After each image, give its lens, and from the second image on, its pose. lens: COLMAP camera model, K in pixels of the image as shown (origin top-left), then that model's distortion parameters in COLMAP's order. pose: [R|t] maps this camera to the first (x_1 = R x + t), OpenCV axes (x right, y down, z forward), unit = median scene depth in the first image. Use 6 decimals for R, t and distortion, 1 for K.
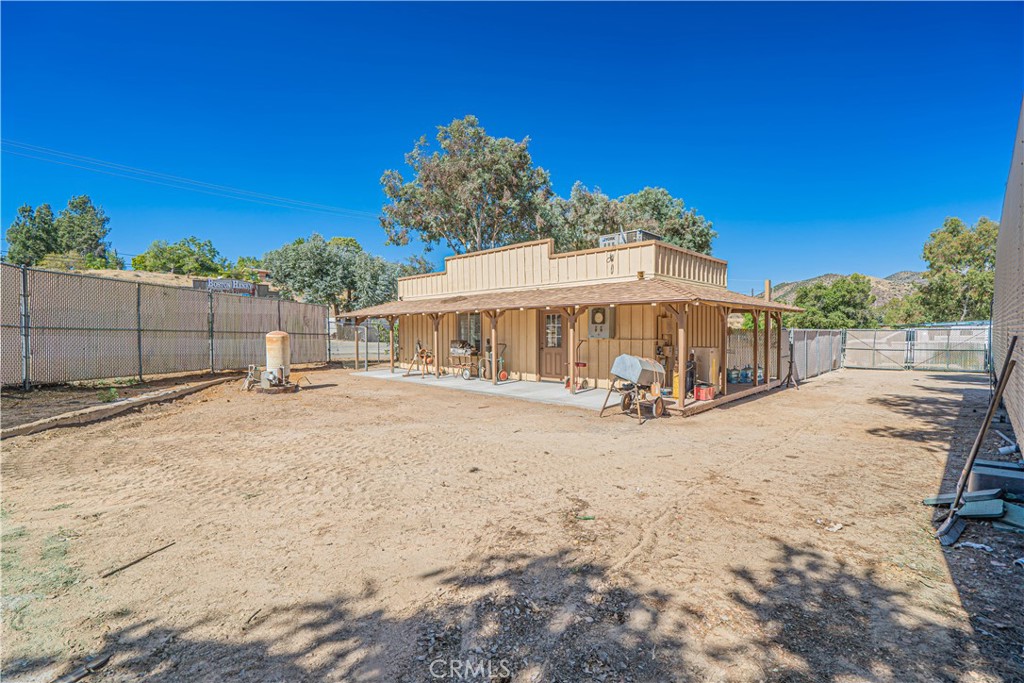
lens RADIAL K [[458.8, 0, 509.2], [0, 458.8, 341.6], [0, 0, 1]] dist [-0.006598, 0.000776]
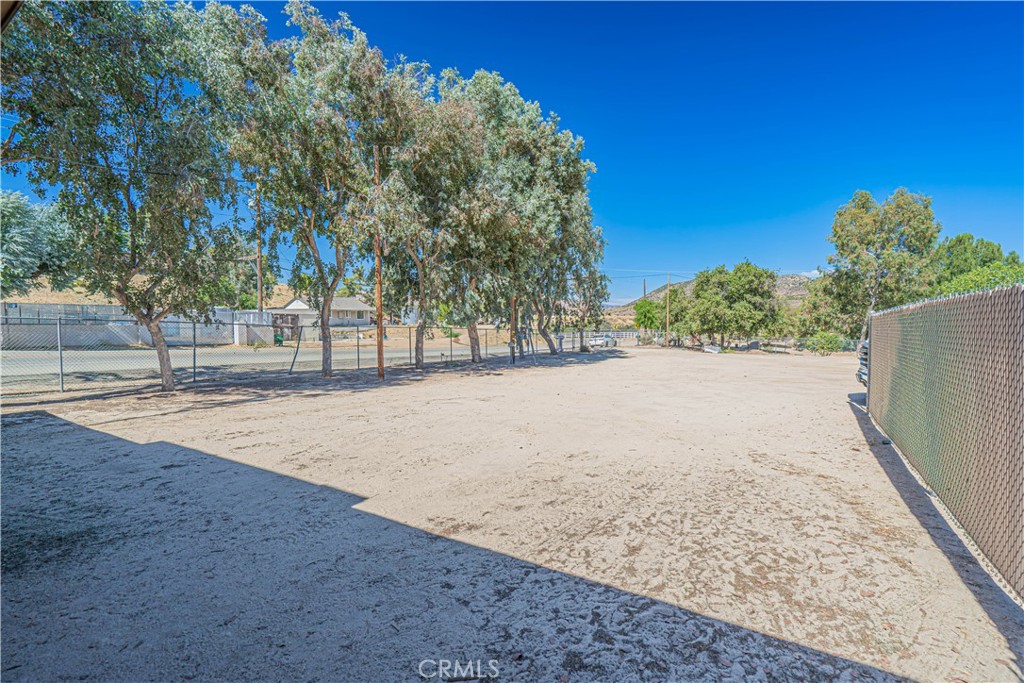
lens RADIAL K [[458.8, 0, 512.8], [0, 458.8, 339.5], [0, 0, 1]] dist [-0.006598, 0.000776]
pose [[0.977657, -0.013475, 0.209773, 0.152610], [0.013435, 0.999908, 0.001615, -0.005653], [-0.209775, 0.001240, 0.977749, 0.299380]]
